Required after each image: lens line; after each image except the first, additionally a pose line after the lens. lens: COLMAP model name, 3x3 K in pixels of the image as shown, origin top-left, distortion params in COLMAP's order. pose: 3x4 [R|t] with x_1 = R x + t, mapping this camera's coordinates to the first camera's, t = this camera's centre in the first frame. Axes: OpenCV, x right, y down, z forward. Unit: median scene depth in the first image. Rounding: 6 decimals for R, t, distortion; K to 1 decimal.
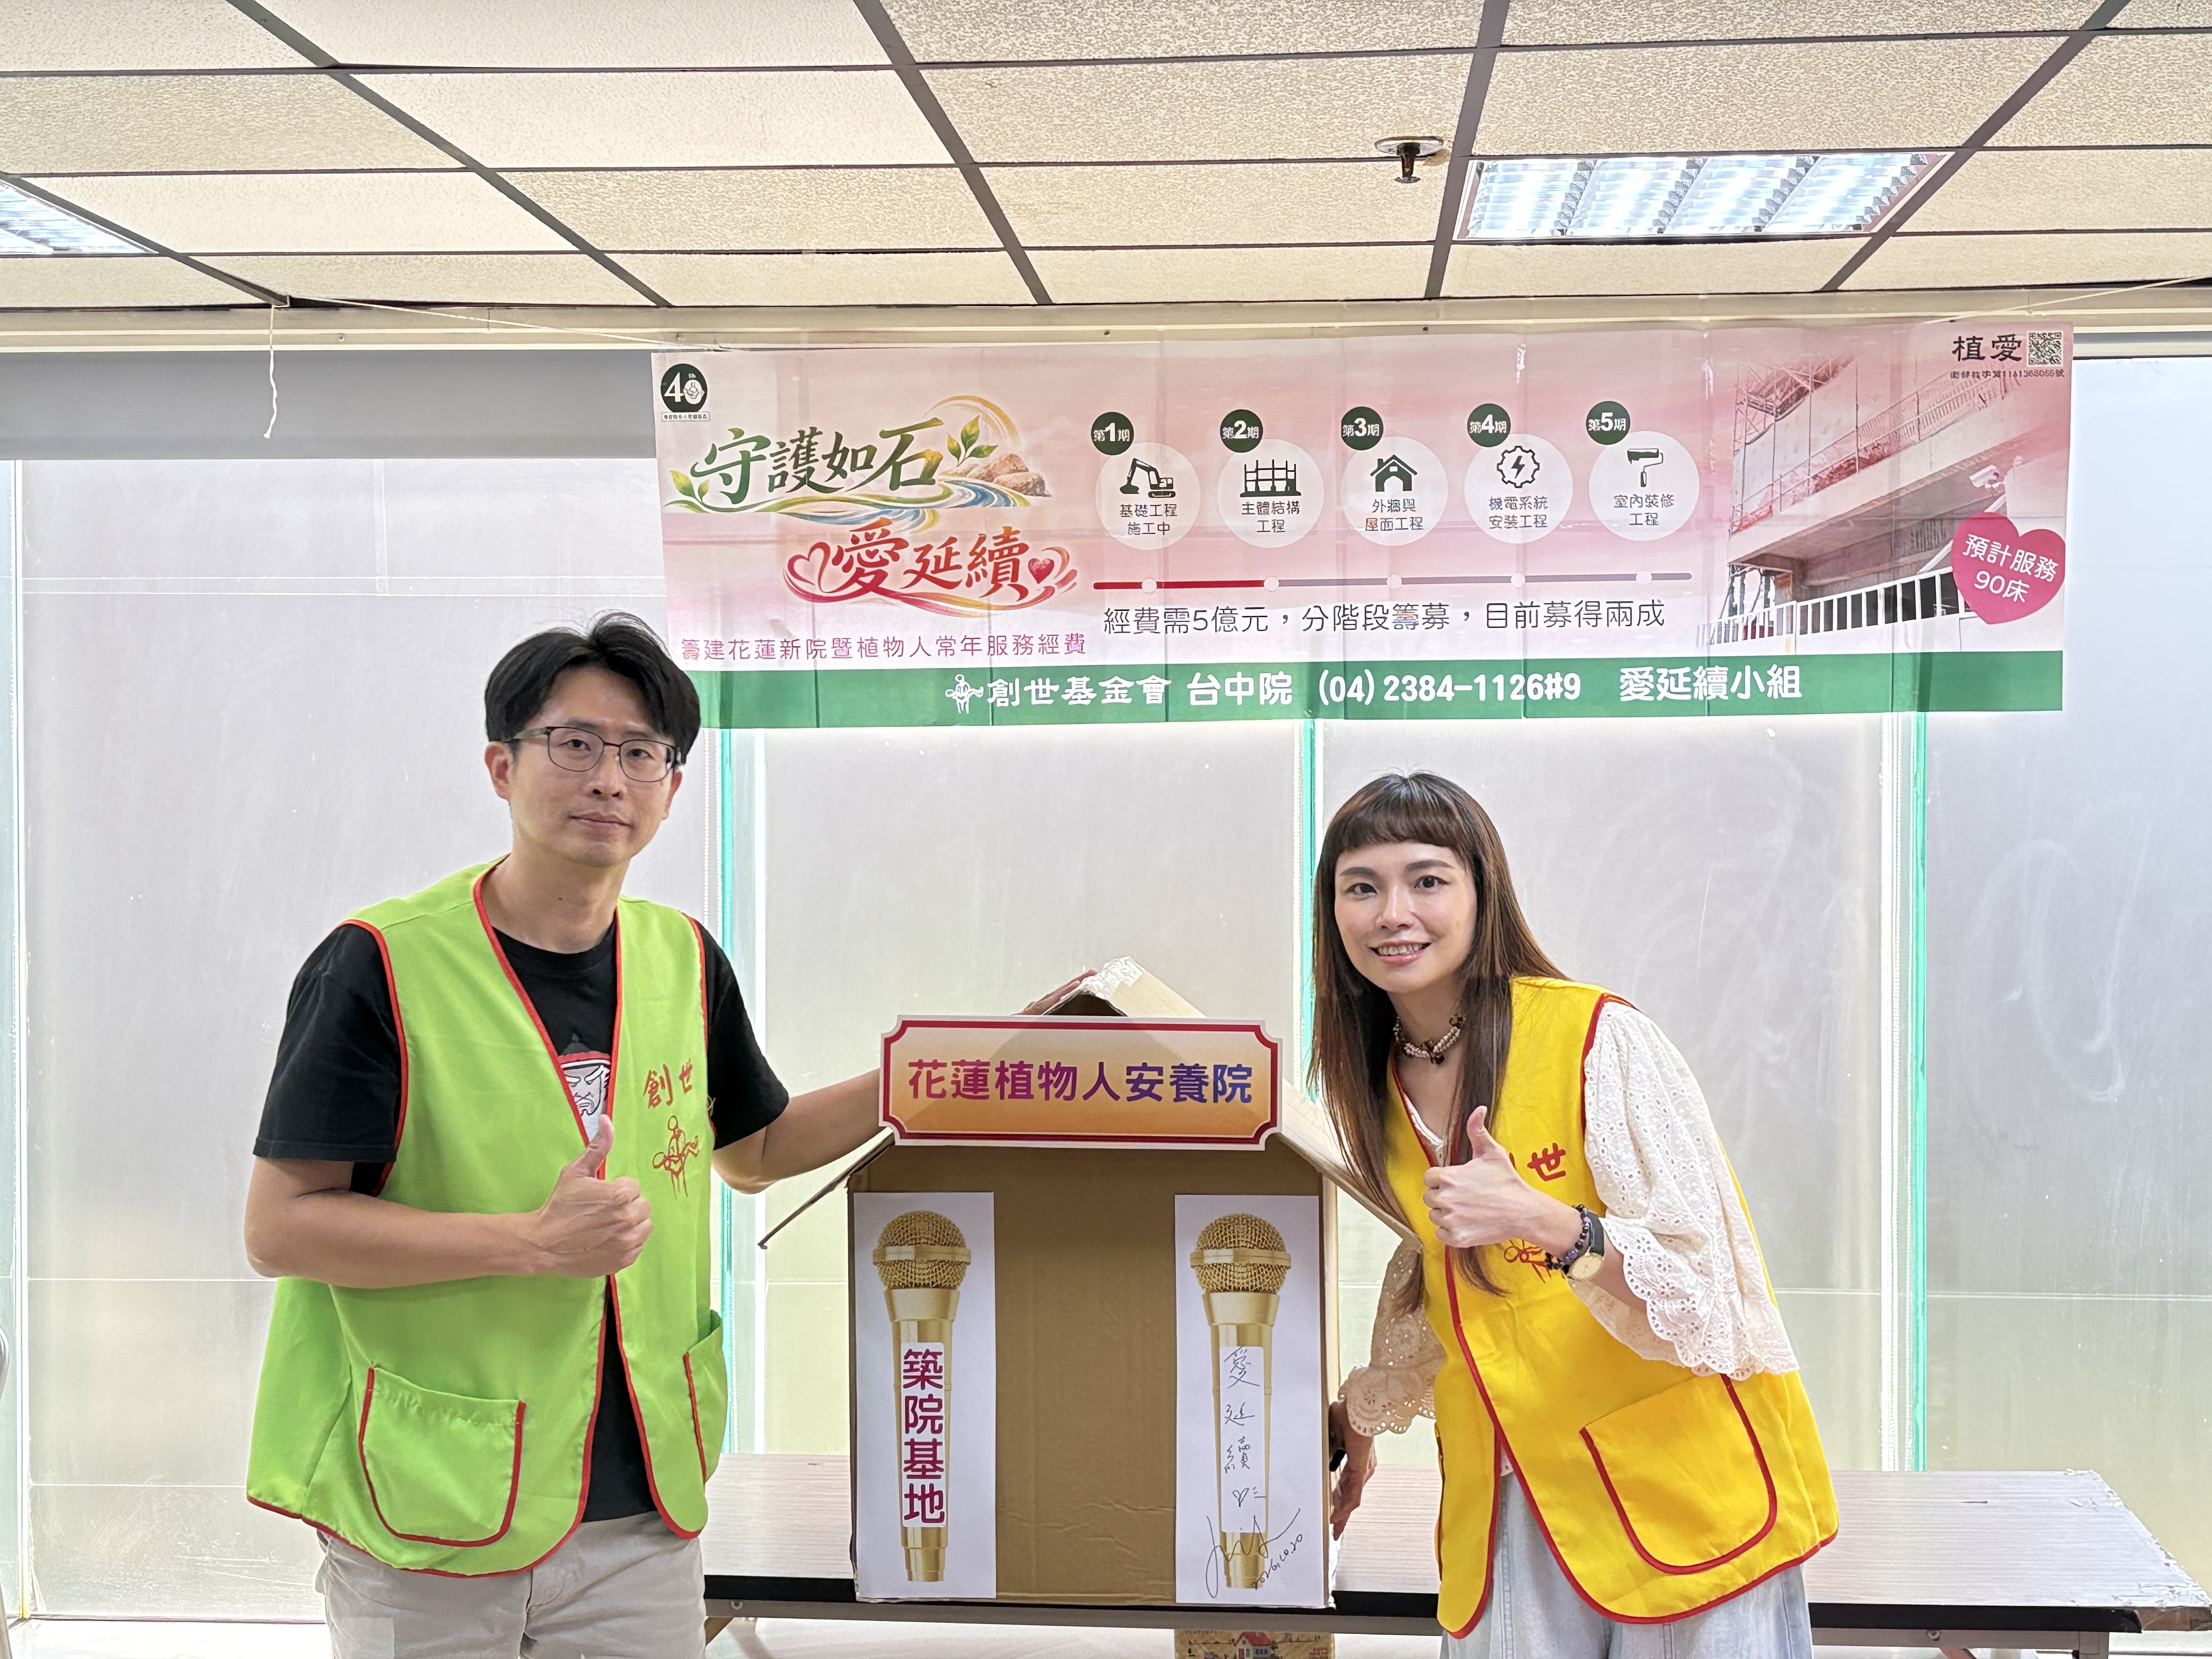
lens RADIAL K [[3193.7, 0, 1127.4], [0, 3193.7, 810.7], [0, 0, 1]] dist [0.171448, 0.000000]
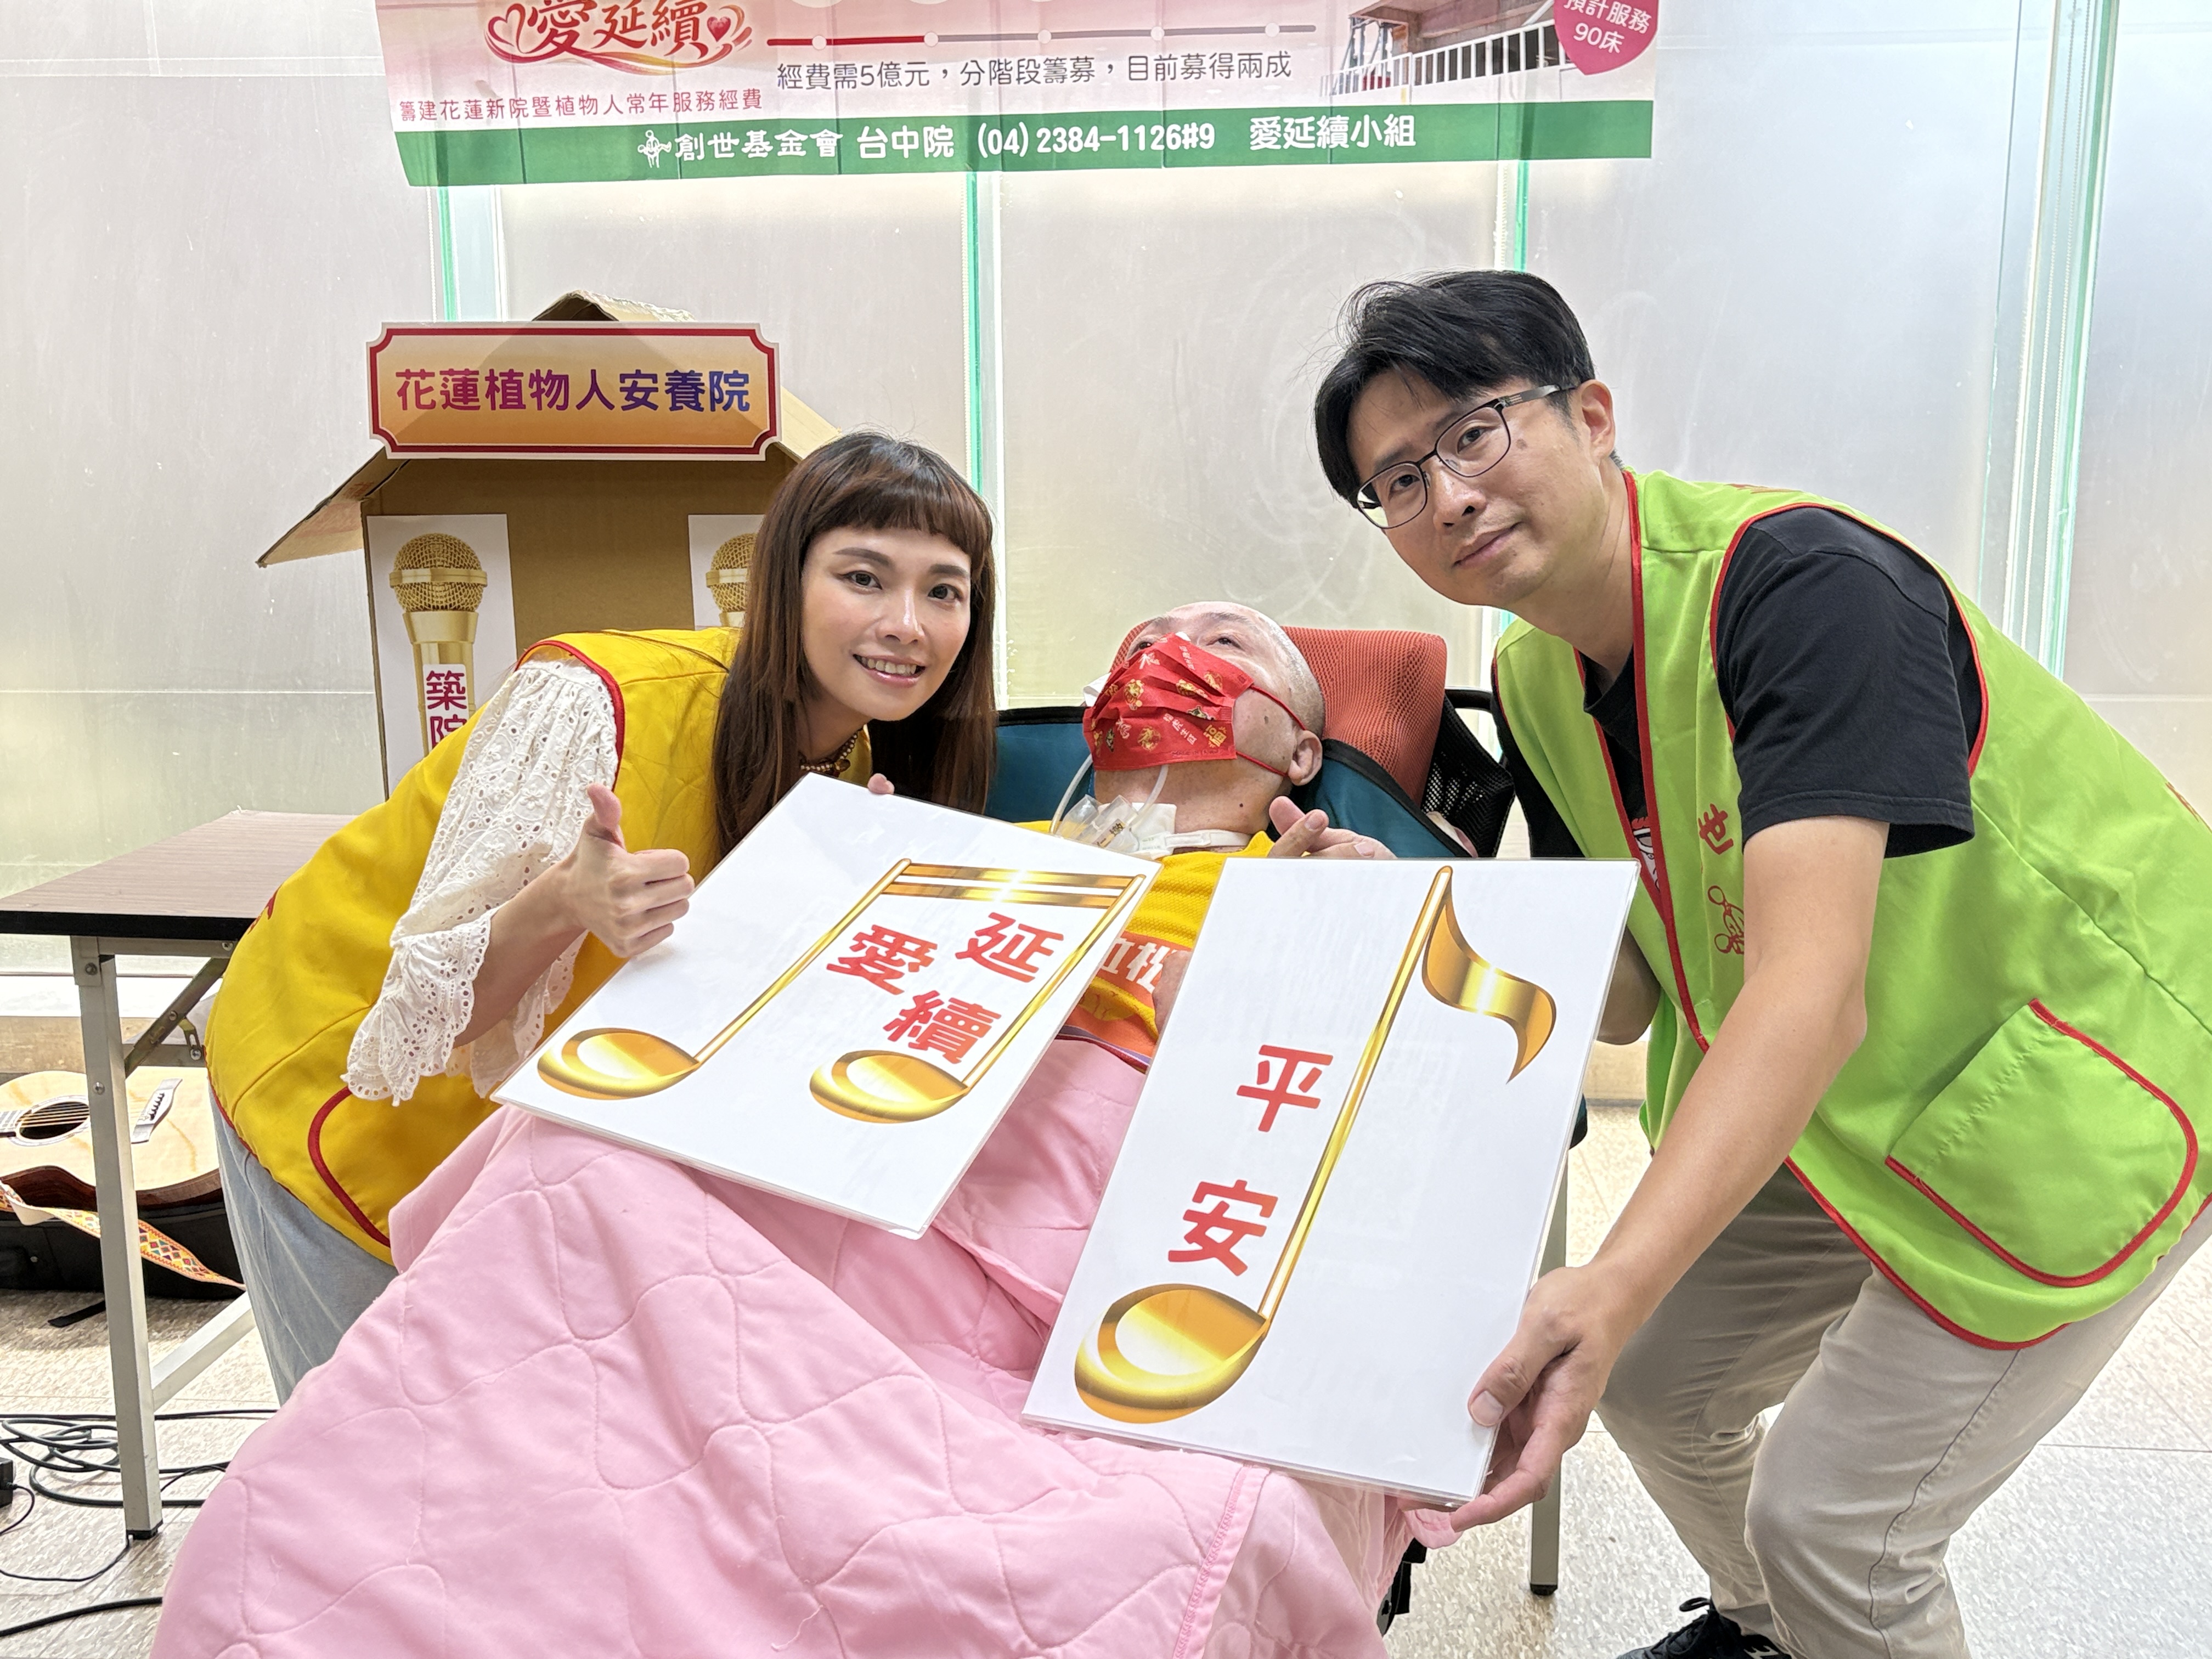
lens RADIAL K [[2119.2, 0, 1101.8], [0, 2119.2, 808.0], [0, 0, 1]] dist [0.097940, 0.000000]
pose [[0.999888, -0.011713, -0.009270, 0.106787], [0.012904, 0.989911, 0.141102, 0.085516], [0.007523, -0.141206, 0.989952, 0.240043]]
